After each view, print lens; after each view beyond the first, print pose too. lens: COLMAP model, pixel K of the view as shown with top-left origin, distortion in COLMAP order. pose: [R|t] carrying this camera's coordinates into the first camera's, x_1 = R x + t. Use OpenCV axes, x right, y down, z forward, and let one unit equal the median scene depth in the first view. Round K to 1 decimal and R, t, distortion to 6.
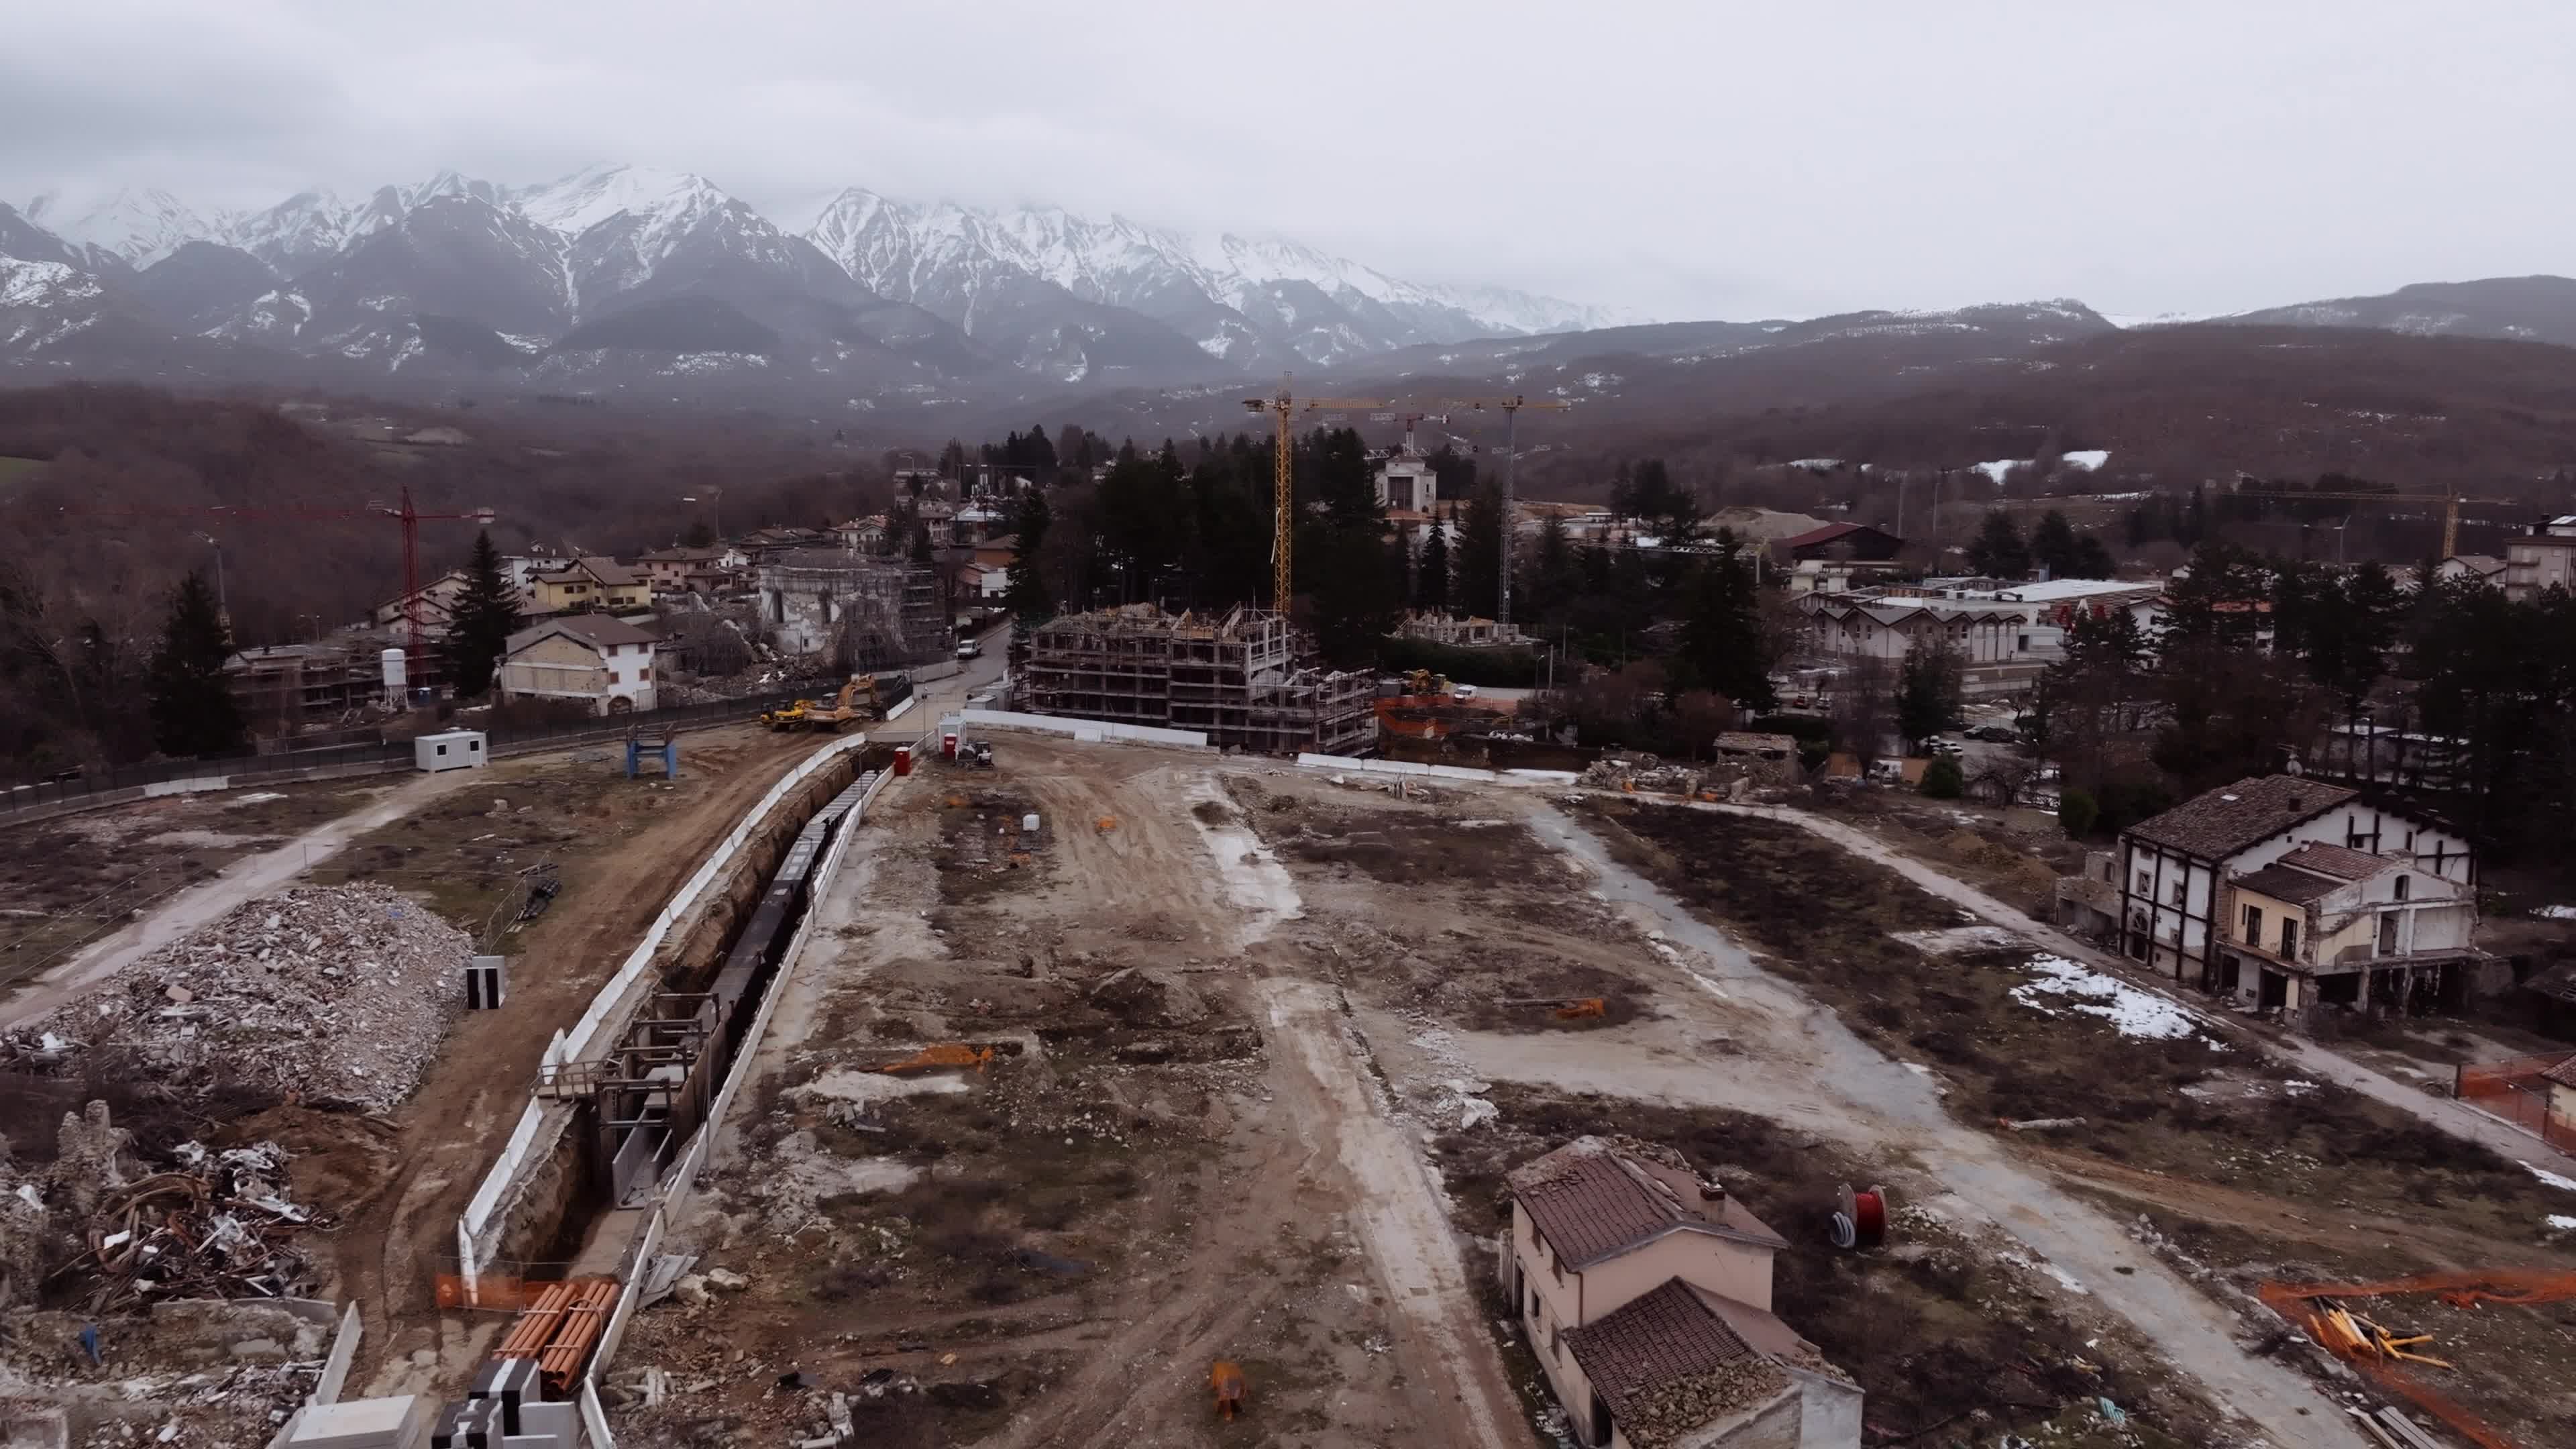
lens RADIAL K [[1813.9, 0, 1285.7], [0, 1813.9, 722.8], [0, 0, 1]] dist [0.006655, 0.000927]
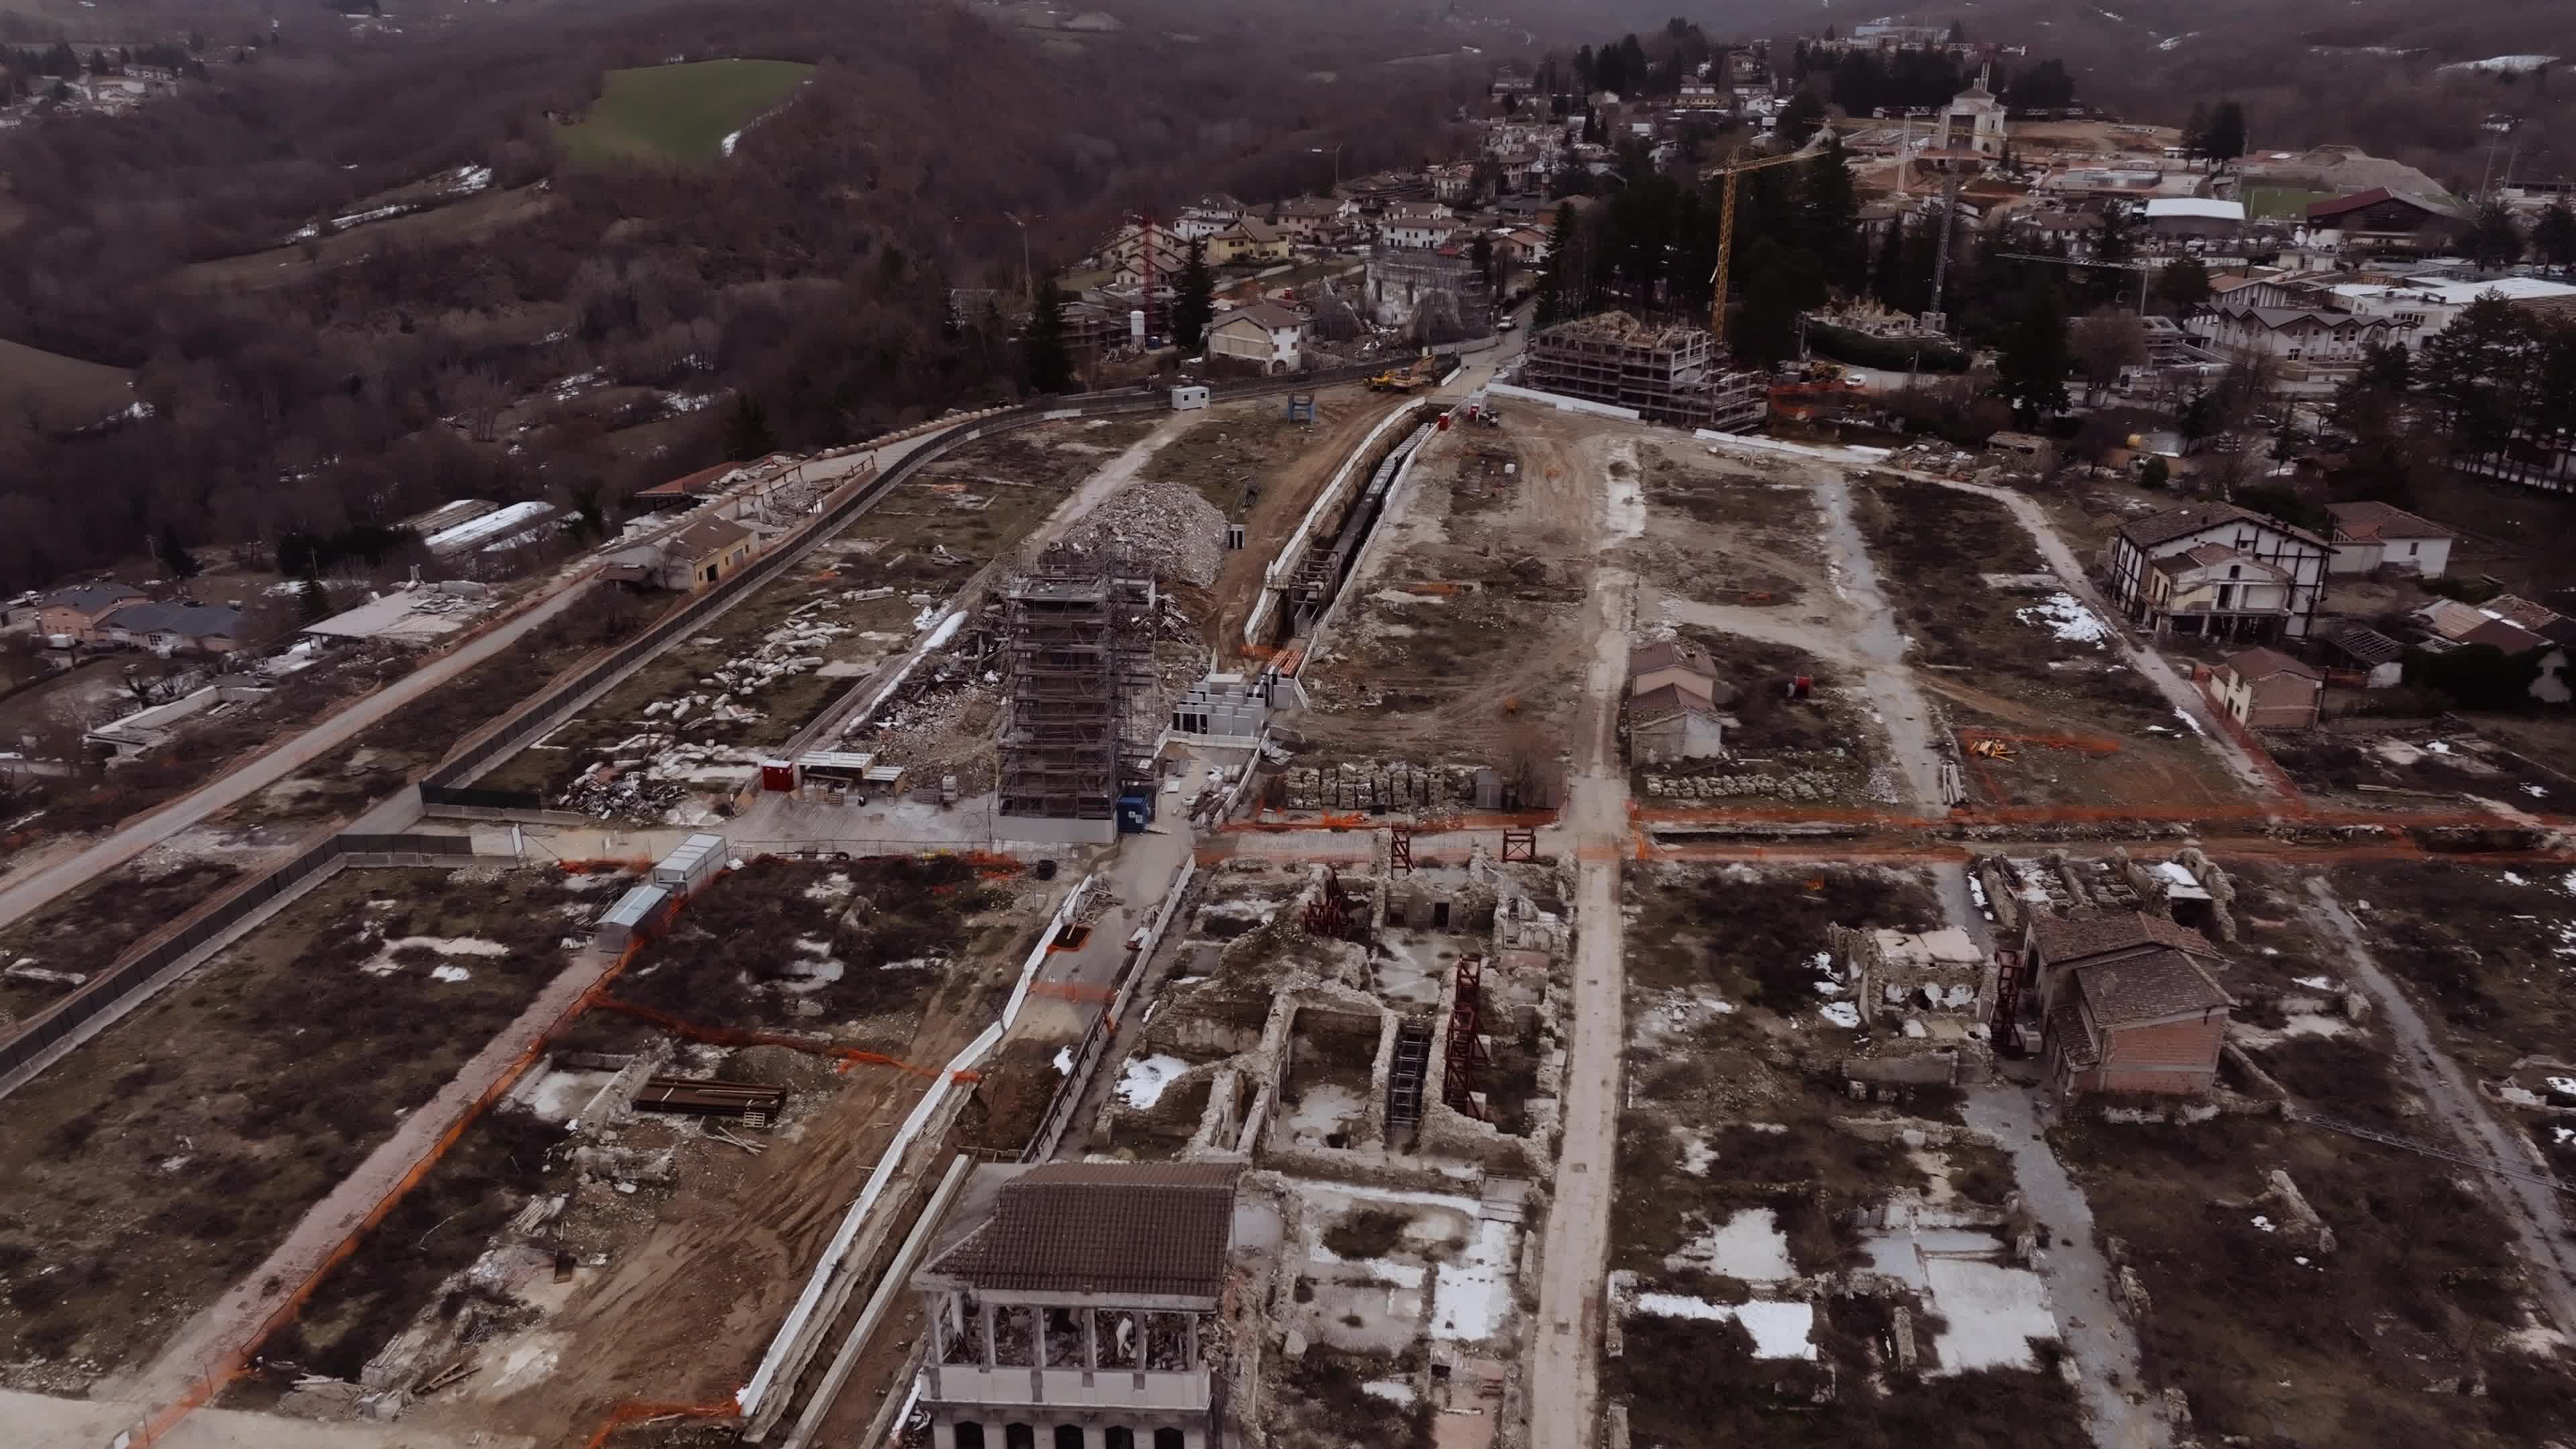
lens RADIAL K [[1813.9, 0, 1285.7], [0, 1813.9, 722.8], [0, 0, 1]] dist [0.006655, 0.000927]
pose [[0.947596, 0.113891, -0.298481, 0.147287], [-0.042947, 0.971228, 0.234246, -0.077329], [0.316572, -0.209151, 0.925223, -0.528156]]
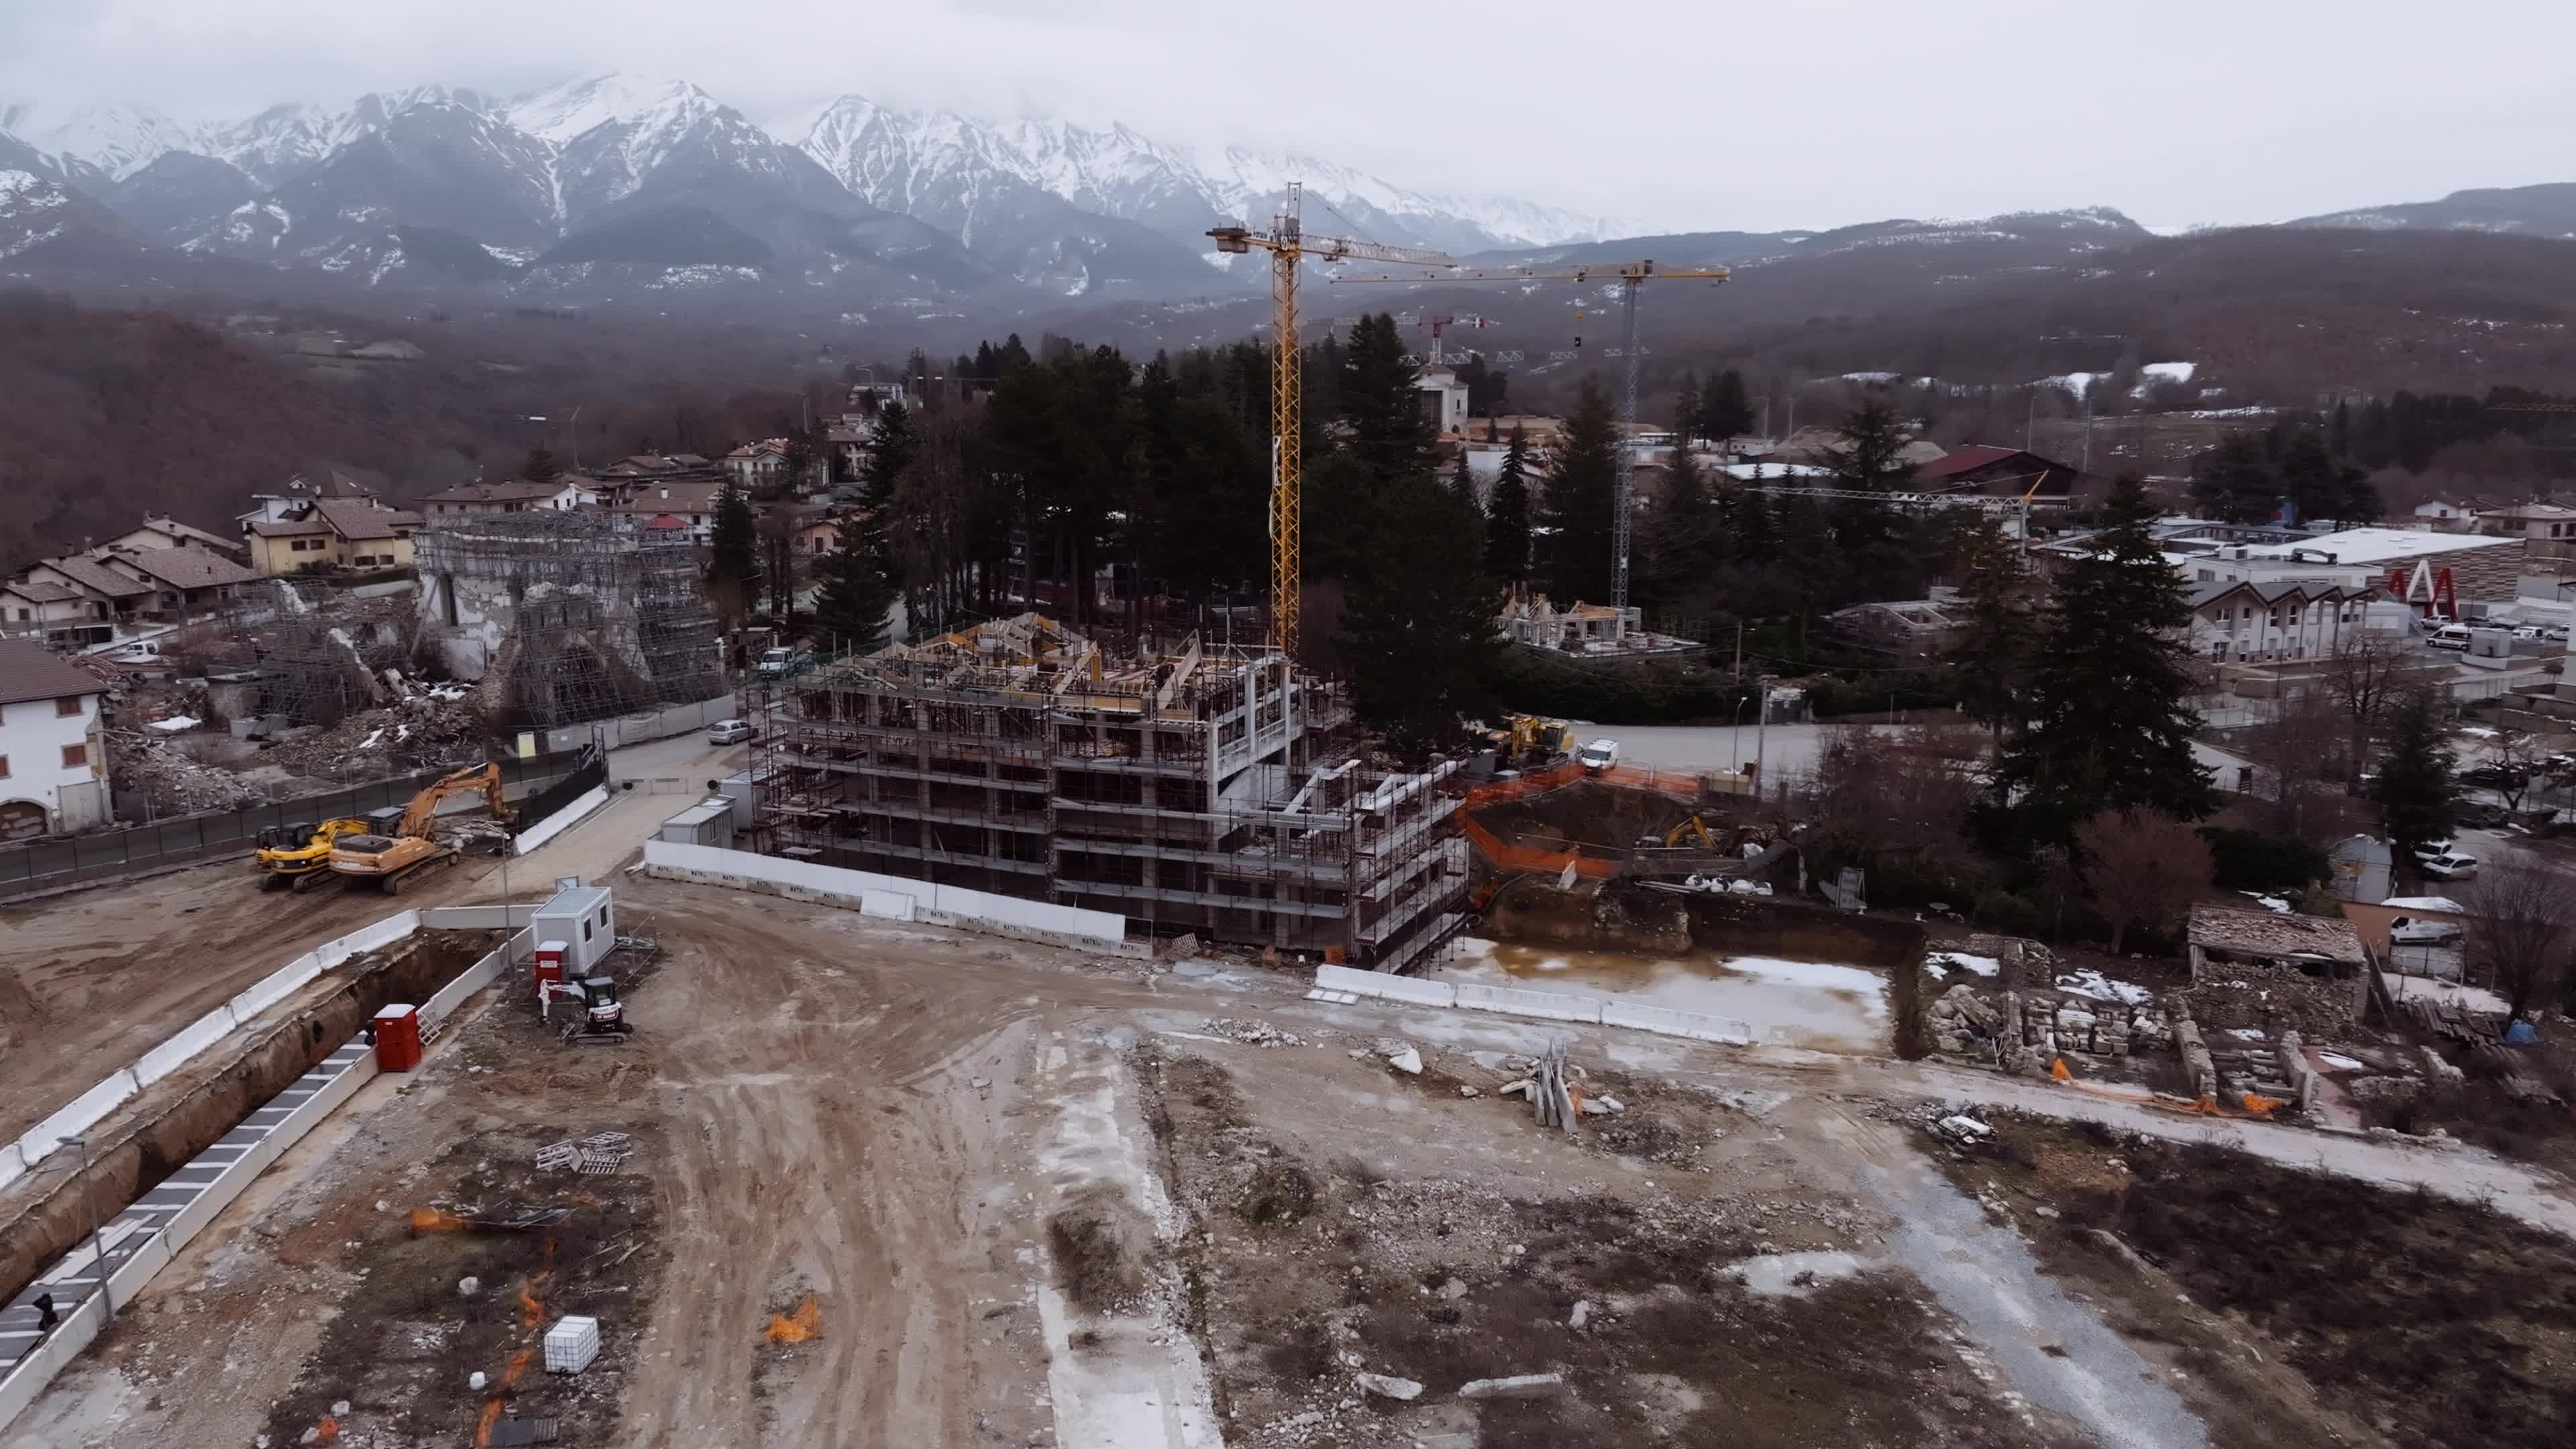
lens RADIAL K [[1813.9, 0, 1285.7], [0, 1813.9, 722.8], [0, 0, 1]] dist [0.006655, 0.000927]
pose [[0.999994, -0.000308, -0.003434, 0.000408], [0.000460, 0.999004, 0.044620, -0.059667], [0.003416, -0.044621, 0.998998, 0.473569]]
